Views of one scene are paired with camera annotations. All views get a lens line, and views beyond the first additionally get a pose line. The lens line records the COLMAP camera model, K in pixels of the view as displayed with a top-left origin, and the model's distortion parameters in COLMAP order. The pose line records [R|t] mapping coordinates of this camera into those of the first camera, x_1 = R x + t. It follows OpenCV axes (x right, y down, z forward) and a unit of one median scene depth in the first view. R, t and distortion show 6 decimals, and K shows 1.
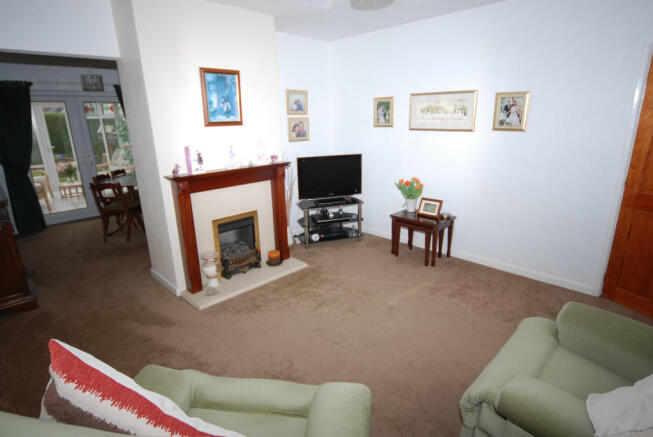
lens RADIAL K [[345.2, 0, 326.5], [0, 345.2, 218.5], [0, 0, 1]] dist [-0.016240, 0.001244]
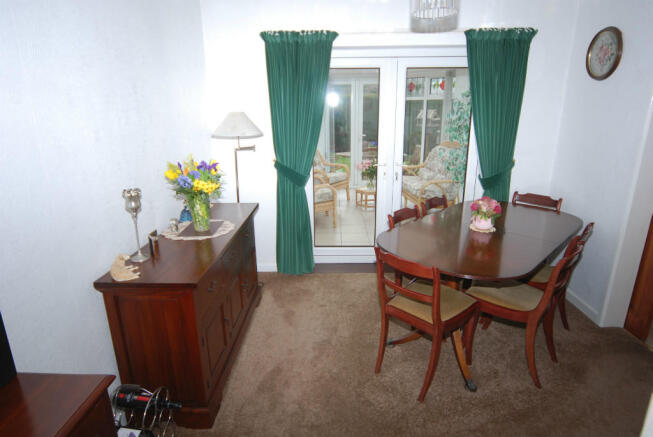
lens RADIAL K [[381.2, 0, 326.5], [0, 381.2, 218.5], [0, 0, 1]] dist [0.002357, 0.000149]
pose [[0.695679, 0.215034, -0.685413, -0.195947], [-0.205989, 0.973791, 0.096433, -0.080956], [0.688186, 0.074101, 0.721741, 0.289450]]
